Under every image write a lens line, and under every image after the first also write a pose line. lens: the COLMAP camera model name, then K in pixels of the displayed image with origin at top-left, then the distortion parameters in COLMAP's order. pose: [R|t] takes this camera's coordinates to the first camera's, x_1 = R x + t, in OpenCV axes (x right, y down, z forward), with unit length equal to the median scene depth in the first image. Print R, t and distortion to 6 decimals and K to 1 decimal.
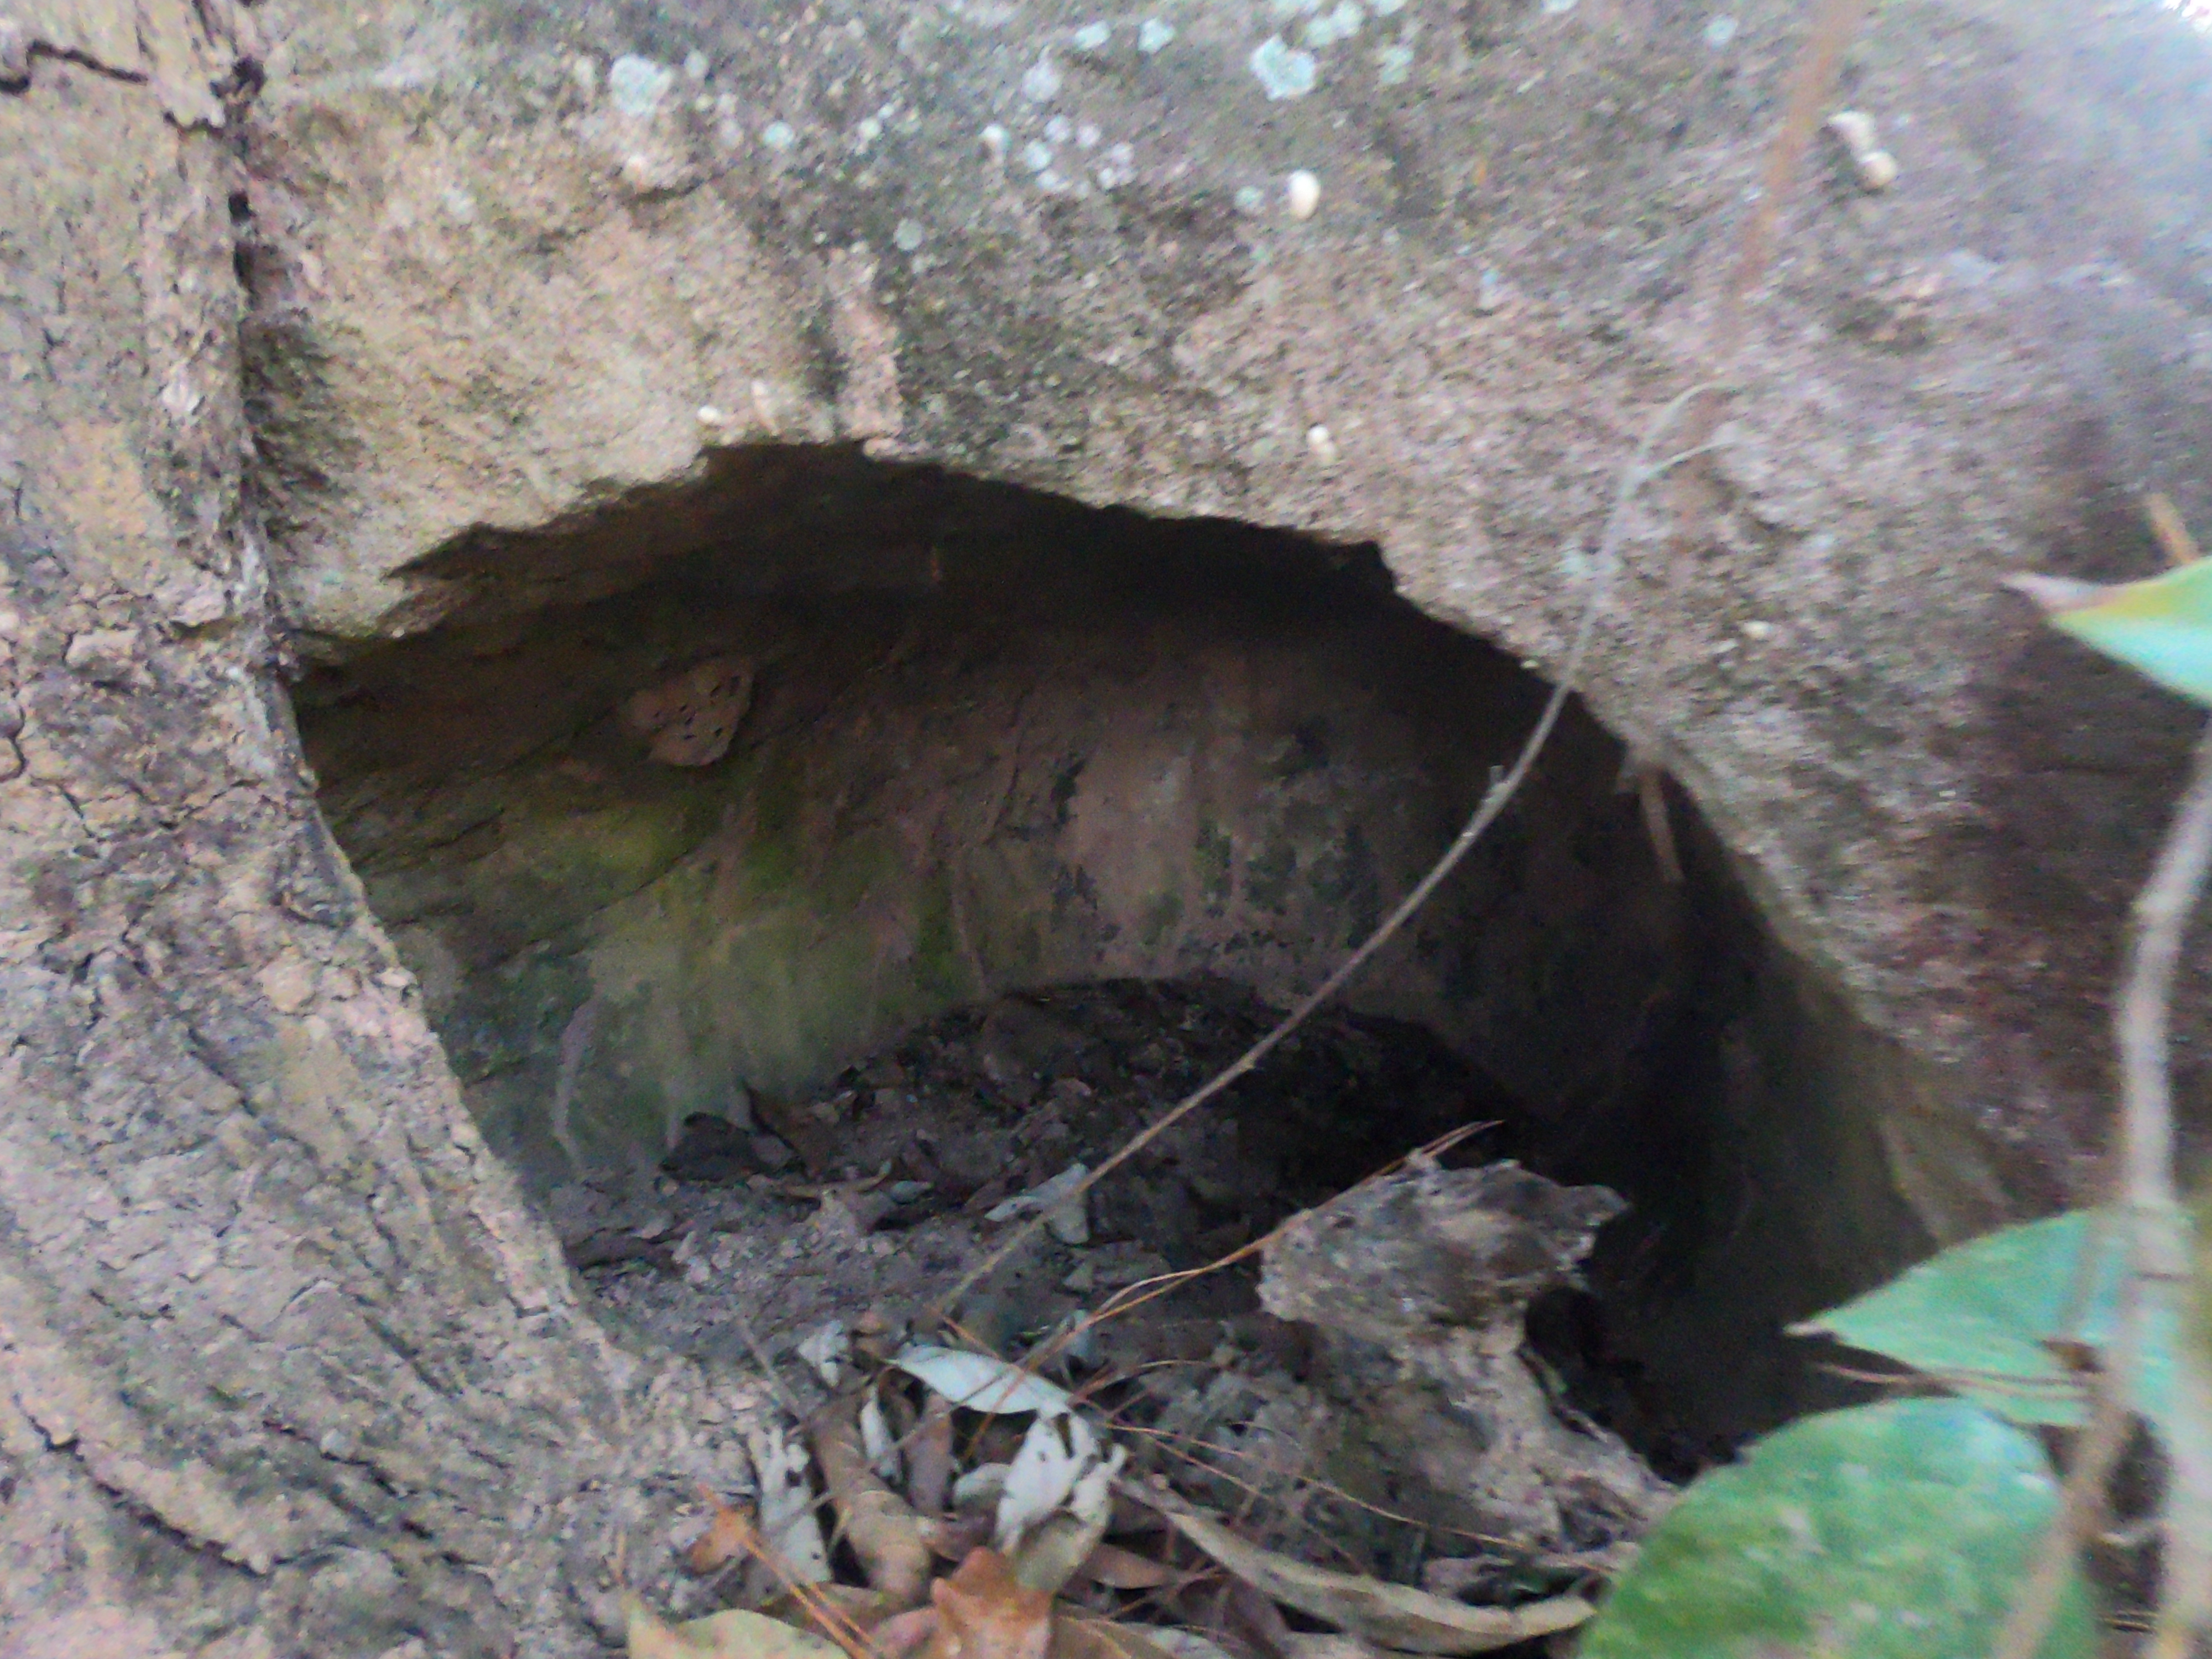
lens RADIAL K [[1121.3, 0, 1106.0], [0, 1121.3, 829.5], [0, 0, 1]] dist [0.001211, 0.002046]
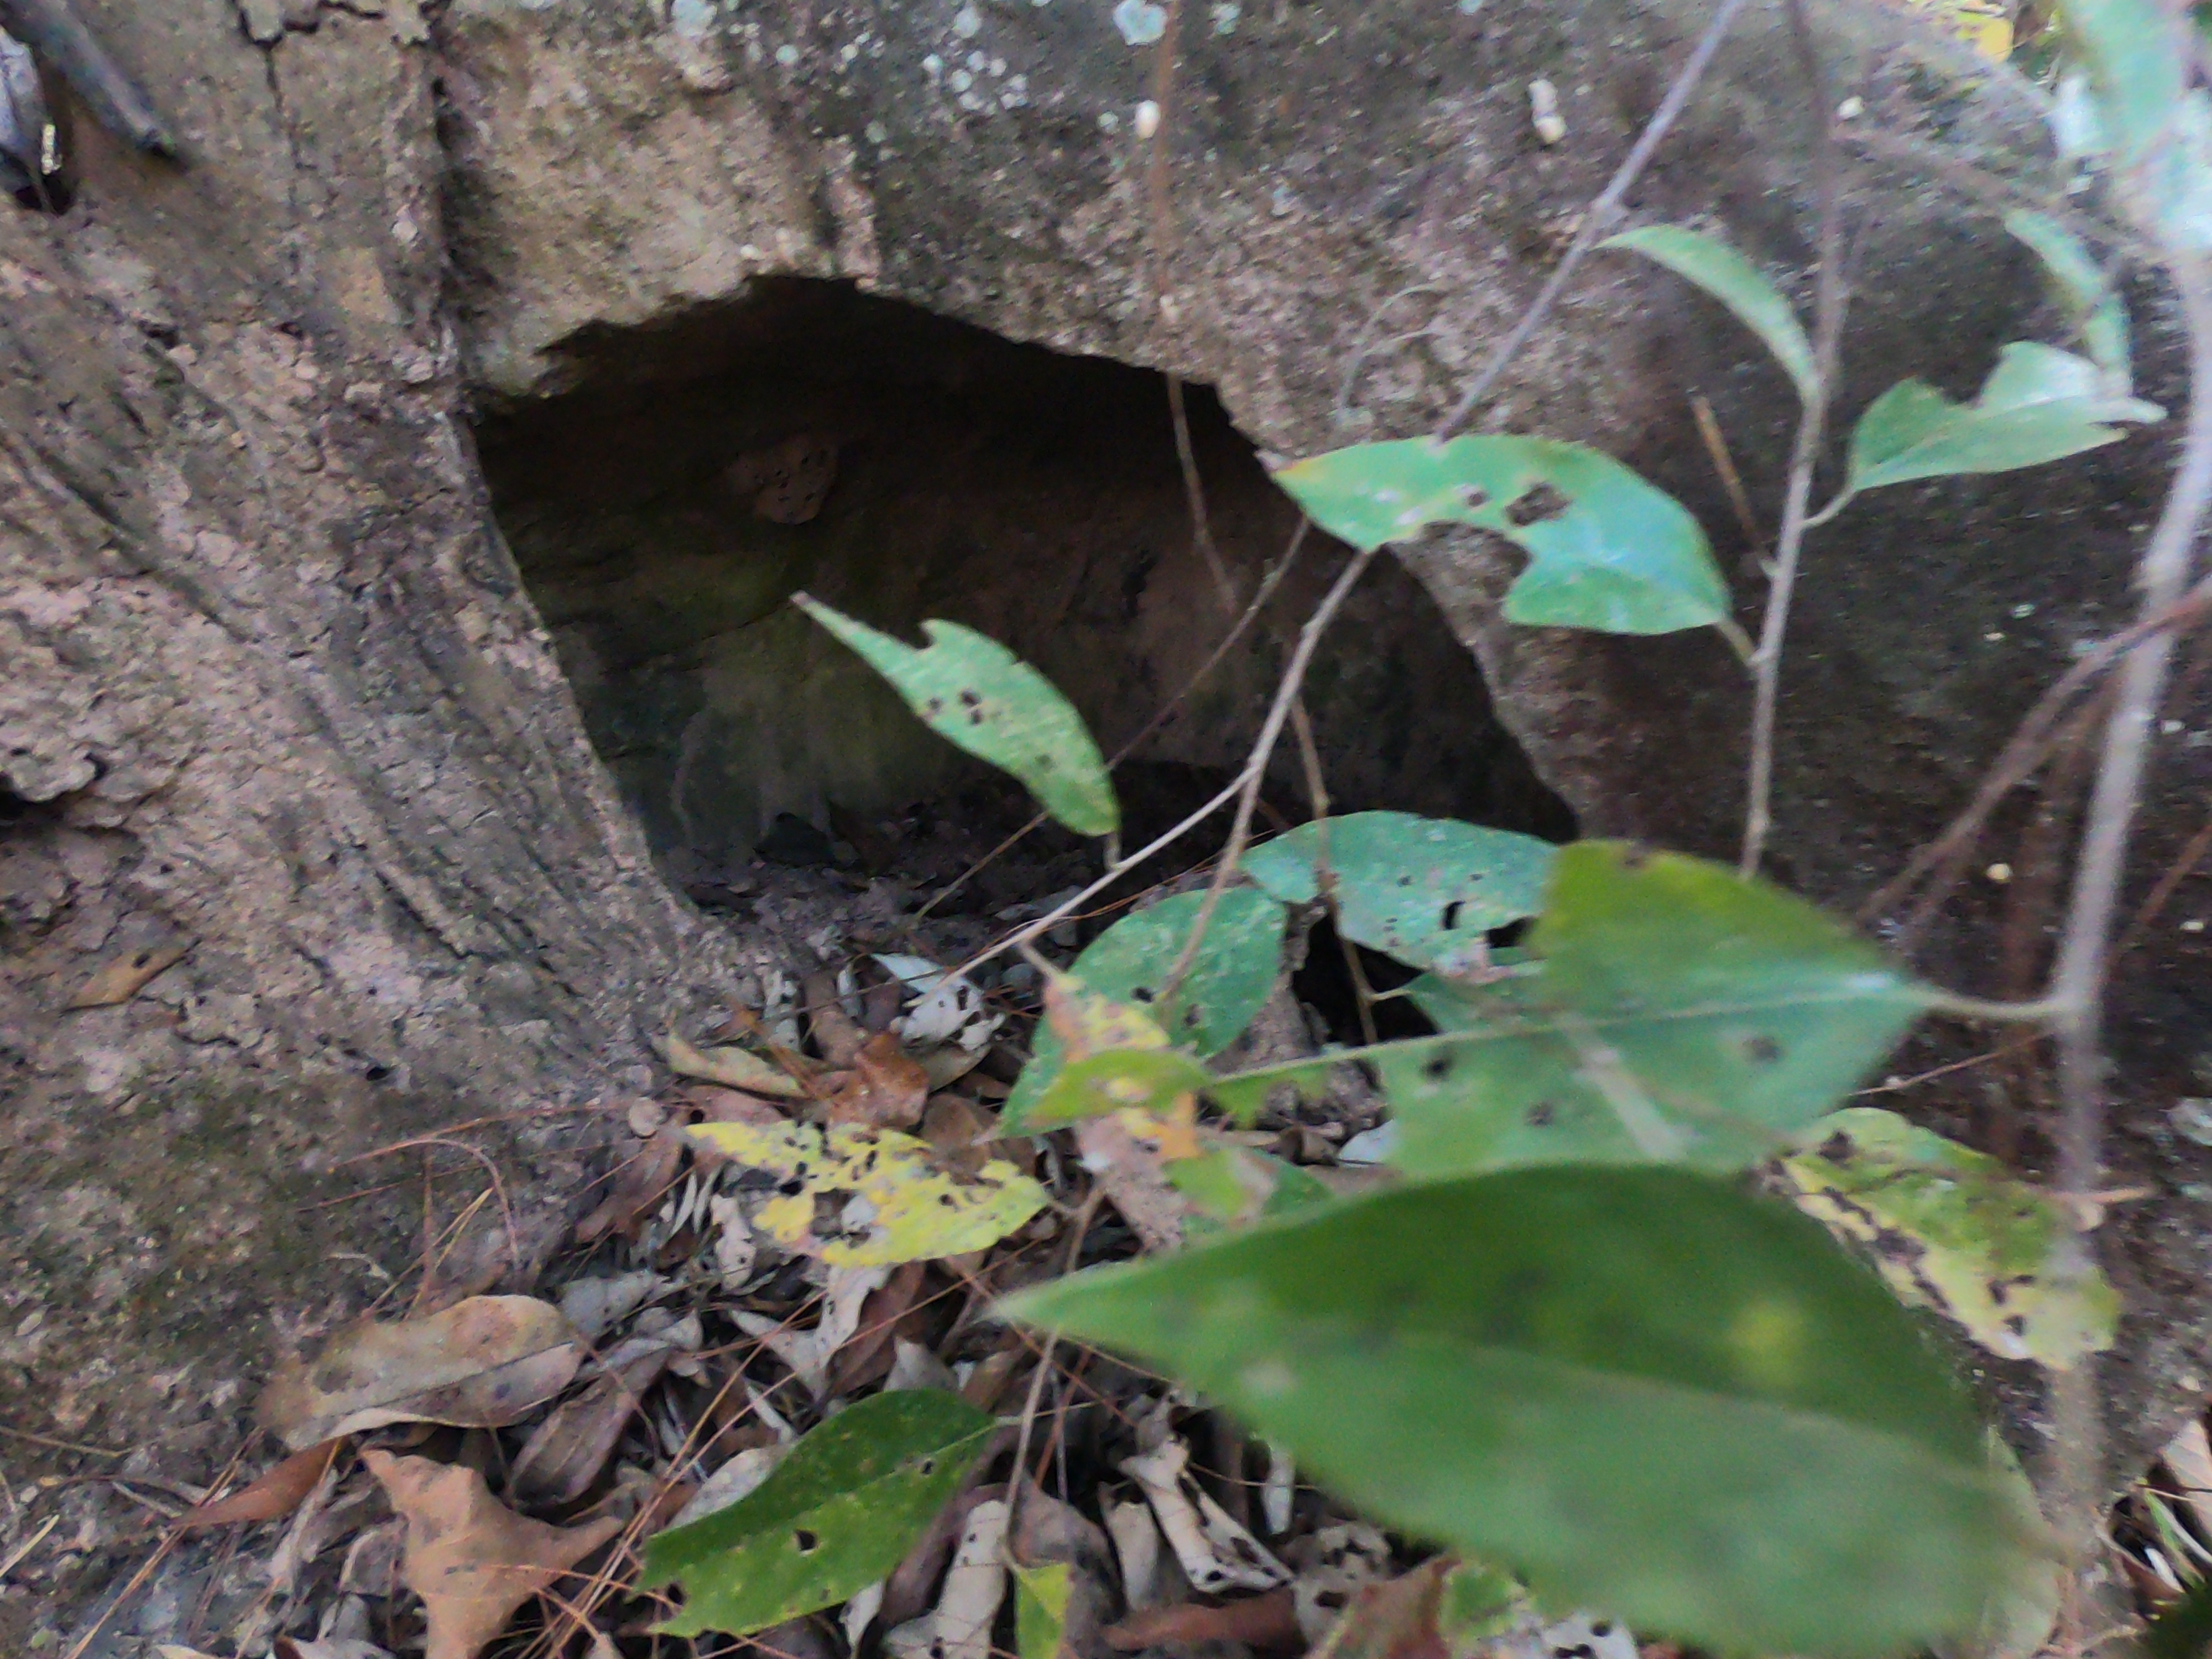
lens RADIAL K [[1082.0, 0, 1106.0], [0, 1082.0, 829.5], [0, 0, 1]] dist [0.003666, 0.002024]
pose [[0.988029, 0.119681, -0.097341, 0.337509], [-0.100684, 0.978334, 0.180901, 0.053709], [0.116883, -0.168935, 0.978672, -0.440985]]
